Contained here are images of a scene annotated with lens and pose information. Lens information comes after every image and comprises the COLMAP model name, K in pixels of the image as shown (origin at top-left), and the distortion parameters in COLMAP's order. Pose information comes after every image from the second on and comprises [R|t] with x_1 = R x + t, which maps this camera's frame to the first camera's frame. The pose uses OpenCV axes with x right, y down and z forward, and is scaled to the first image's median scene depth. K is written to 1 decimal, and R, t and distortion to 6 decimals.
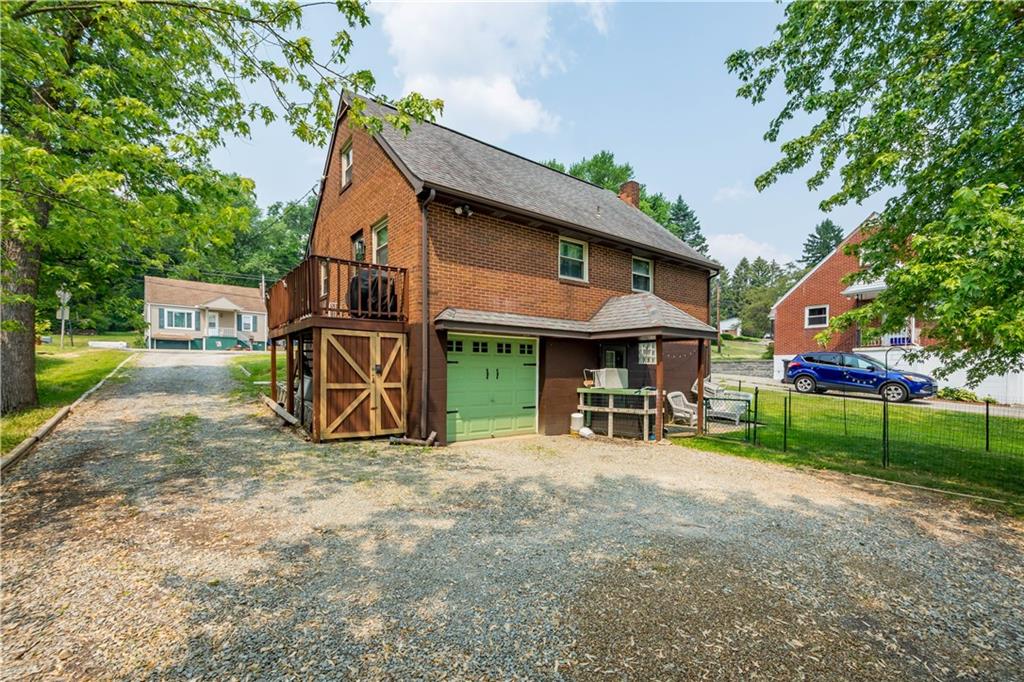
lens RADIAL K [[438.8, 0, 511.1], [0, 438.8, 372.1], [0, 0, 1]] dist [-0.000288, -0.000122]
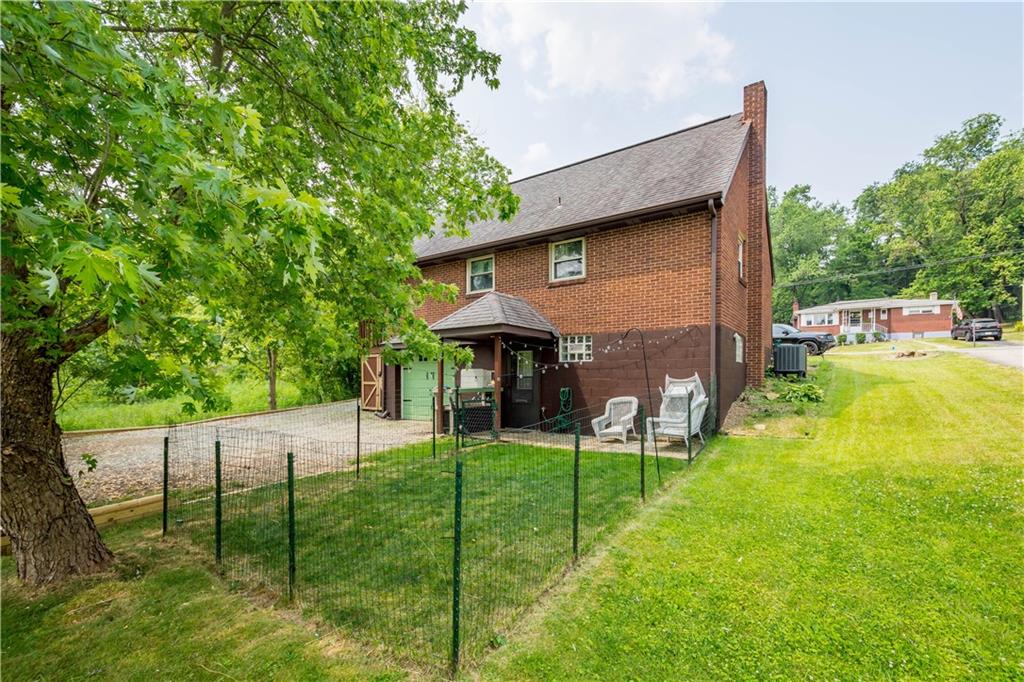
lens RADIAL K [[441.5, 0, 512.1], [0, 441.5, 345.6], [0, 0, 1]] dist [0.000669, -0.004629]
pose [[0.330952, -0.083384, -0.939957, 1.472413], [0.002323, 0.996157, -0.087552, 0.033595], [0.943645, 0.026792, 0.329873, 0.803455]]
